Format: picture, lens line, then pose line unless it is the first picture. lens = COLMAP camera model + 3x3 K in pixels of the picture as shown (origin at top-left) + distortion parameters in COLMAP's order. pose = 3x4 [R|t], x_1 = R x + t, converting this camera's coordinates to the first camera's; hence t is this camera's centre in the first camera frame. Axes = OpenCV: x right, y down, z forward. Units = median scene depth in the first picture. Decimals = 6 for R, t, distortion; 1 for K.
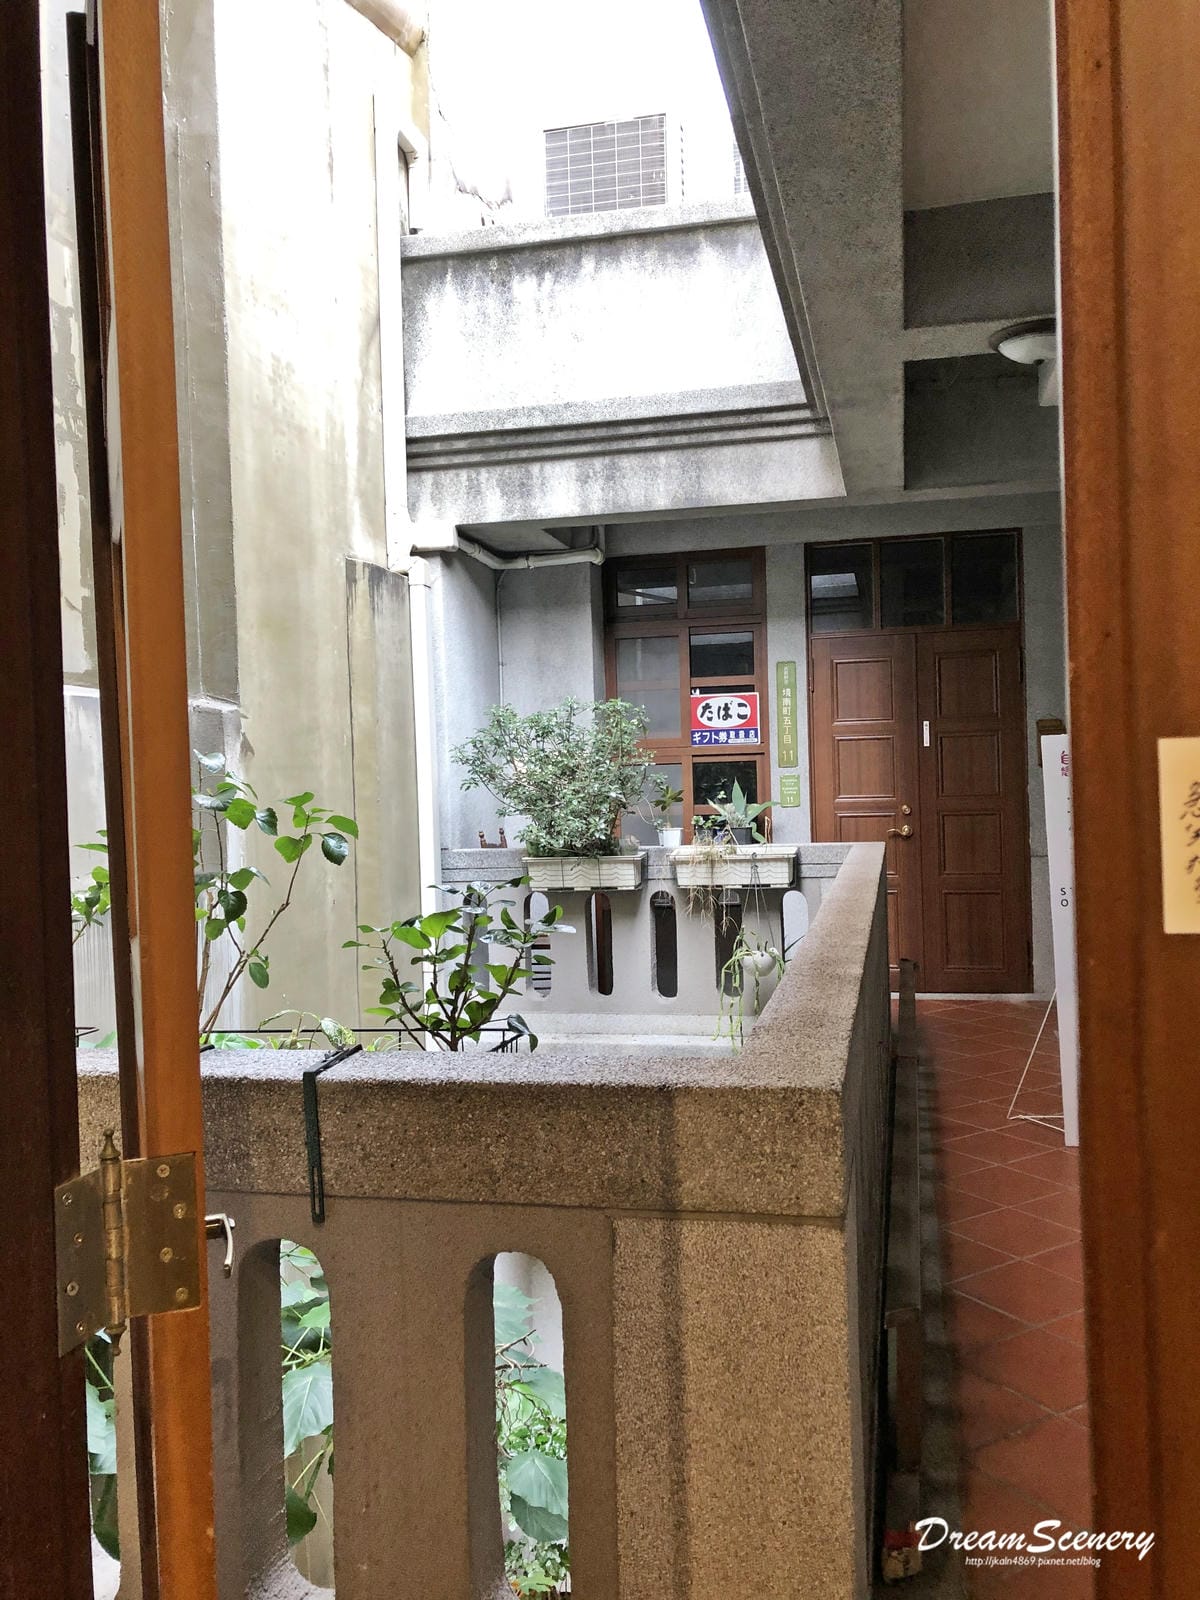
lens RADIAL K [[1298.8, 0, 619.7], [0, 1298.8, 772.1], [0, 0, 1]] dist [0.042486, 0.003140]
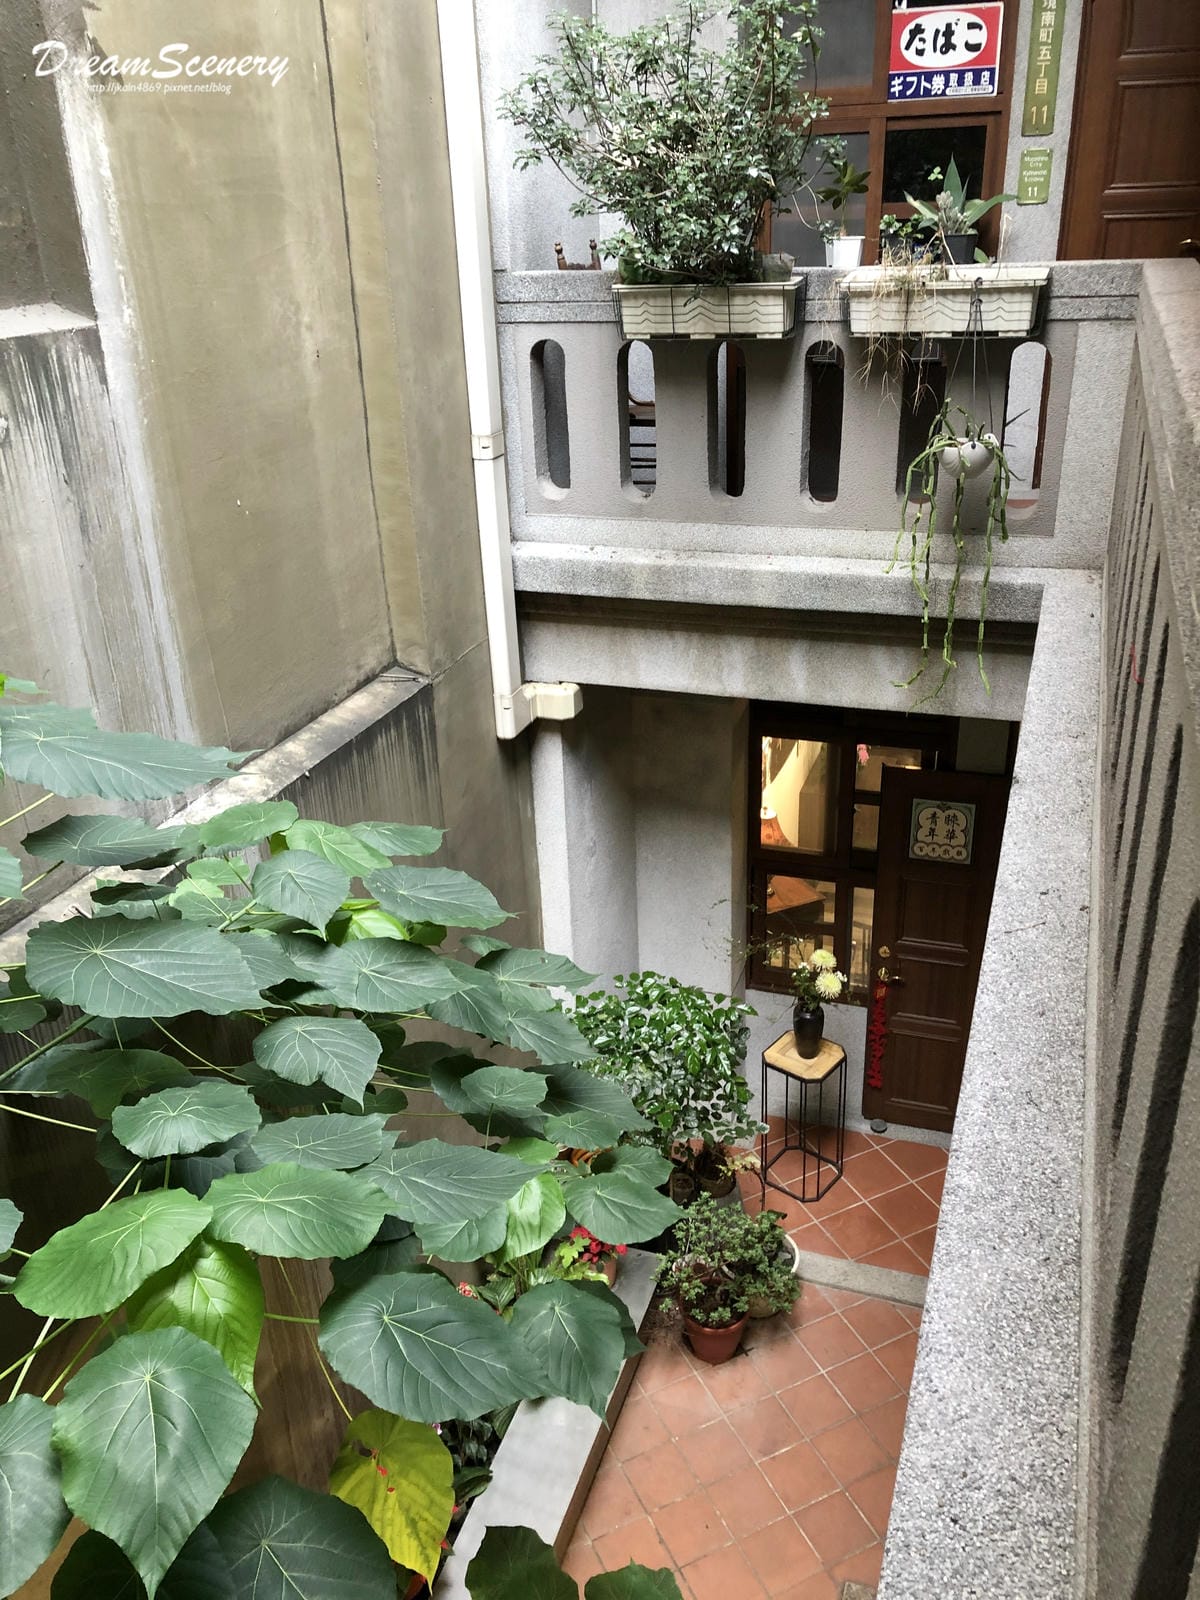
lens RADIAL K [[1298.8, 0, 619.7], [0, 1298.8, 772.1], [0, 0, 1]] dist [0.042486, 0.003140]
pose [[0.993345, 0.047482, -0.104936, 0.009300], [-0.000742, 0.913694, 0.406403, 0.022412], [0.115176, -0.403621, 0.907648, 0.303031]]
